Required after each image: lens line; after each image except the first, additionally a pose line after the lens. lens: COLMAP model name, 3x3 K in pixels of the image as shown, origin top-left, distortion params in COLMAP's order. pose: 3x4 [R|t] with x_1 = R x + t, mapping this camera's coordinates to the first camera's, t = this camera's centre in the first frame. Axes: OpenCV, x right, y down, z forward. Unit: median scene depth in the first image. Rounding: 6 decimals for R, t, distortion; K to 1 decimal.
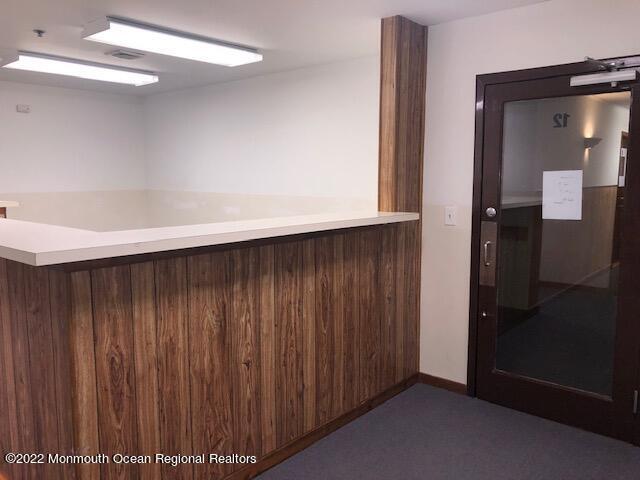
lens RADIAL K [[521.9, 0, 321.7], [0, 521.9, 234.7], [0, 0, 1]] dist [0.015853, 0.000912]
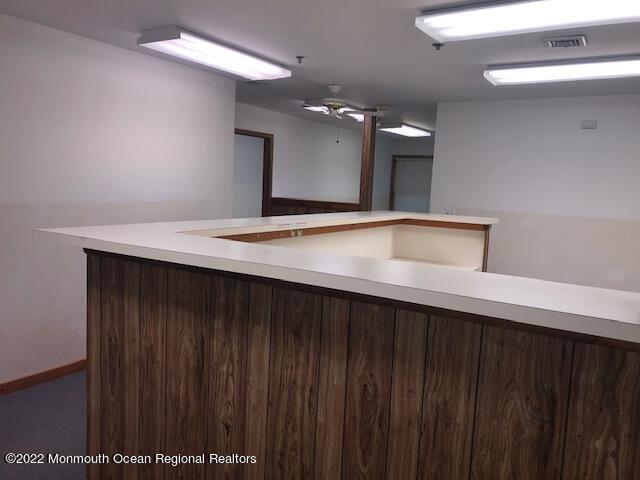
lens RADIAL K [[521.9, 0, 320.3], [0, 521.9, 245.4], [0, 0, 1]] dist [0.015853, 0.000912]
pose [[0.154999, 0.123327, -0.980187, 0.614608], [-0.159701, 0.982256, 0.098333, -0.118149], [0.974921, 0.141295, 0.171944, 0.975022]]
